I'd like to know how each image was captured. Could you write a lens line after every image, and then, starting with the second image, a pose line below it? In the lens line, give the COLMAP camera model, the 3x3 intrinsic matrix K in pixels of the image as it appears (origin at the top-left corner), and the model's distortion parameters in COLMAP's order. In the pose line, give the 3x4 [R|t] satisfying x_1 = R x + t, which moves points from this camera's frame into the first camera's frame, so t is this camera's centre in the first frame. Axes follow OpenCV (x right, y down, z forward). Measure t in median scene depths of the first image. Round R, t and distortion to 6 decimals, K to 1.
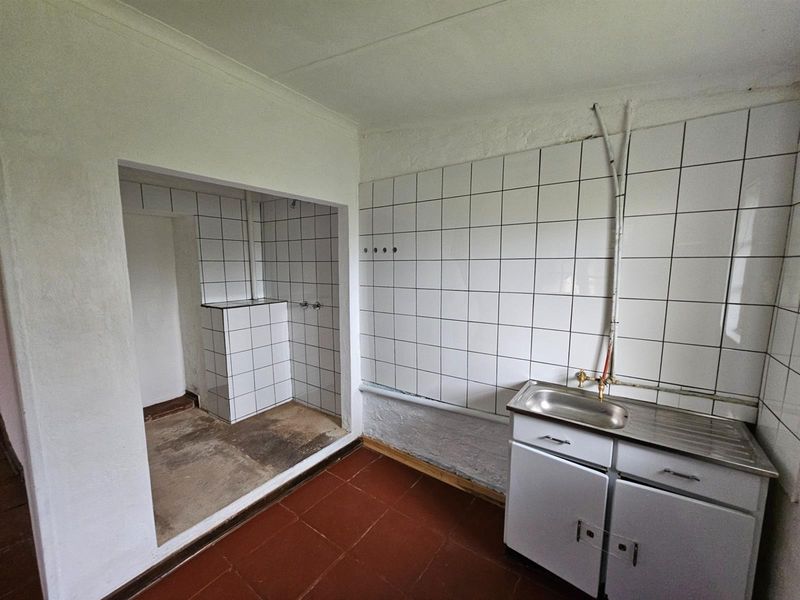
lens RADIAL K [[324.9, 0, 396.5], [0, 324.9, 303.0], [0, 0, 1]] dist [-0.003557, 0.001381]
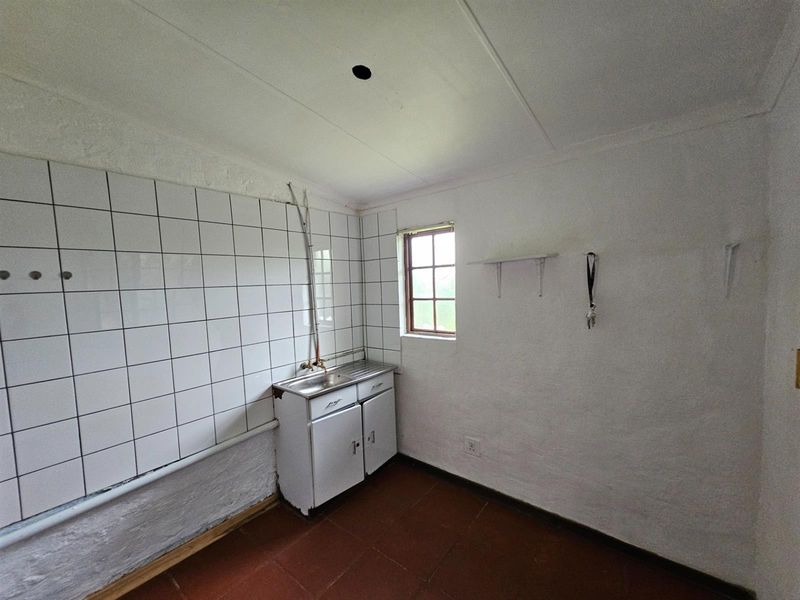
lens RADIAL K [[324.9, 0, 399.3], [0, 324.9, 307.0], [0, 0, 1]] dist [-0.003557, 0.001381]
pose [[0.060946, -0.070589, 0.995642, -0.580314], [0.159790, 0.985321, 0.060076, -0.035667], [-0.985268, 0.155432, 0.071330, 0.313661]]
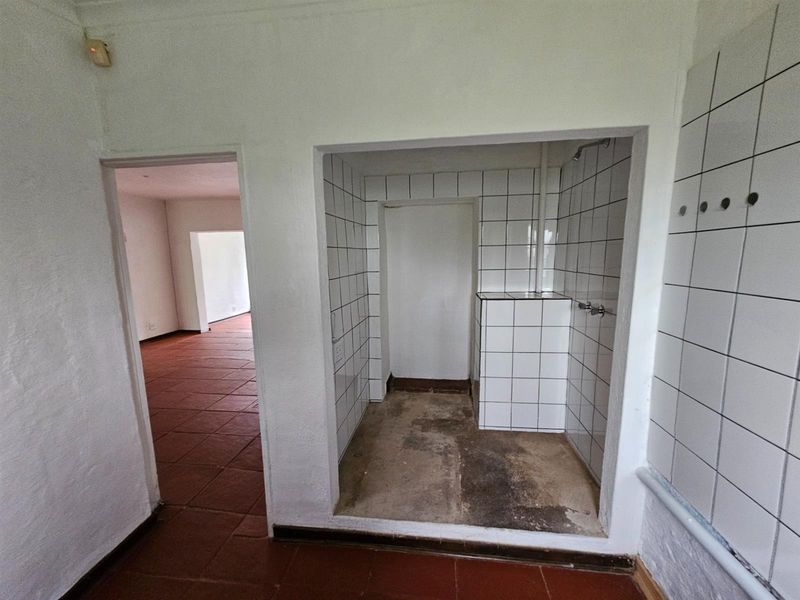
lens RADIAL K [[324.9, 0, 404.8], [0, 324.9, 305.2], [0, 0, 1]] dist [-0.003557, 0.001381]
pose [[0.484039, 0.123375, -0.866305, 0.142489], [-0.088118, 0.991851, 0.092019, -0.033175], [0.870598, 0.031796, 0.490966, 0.429309]]
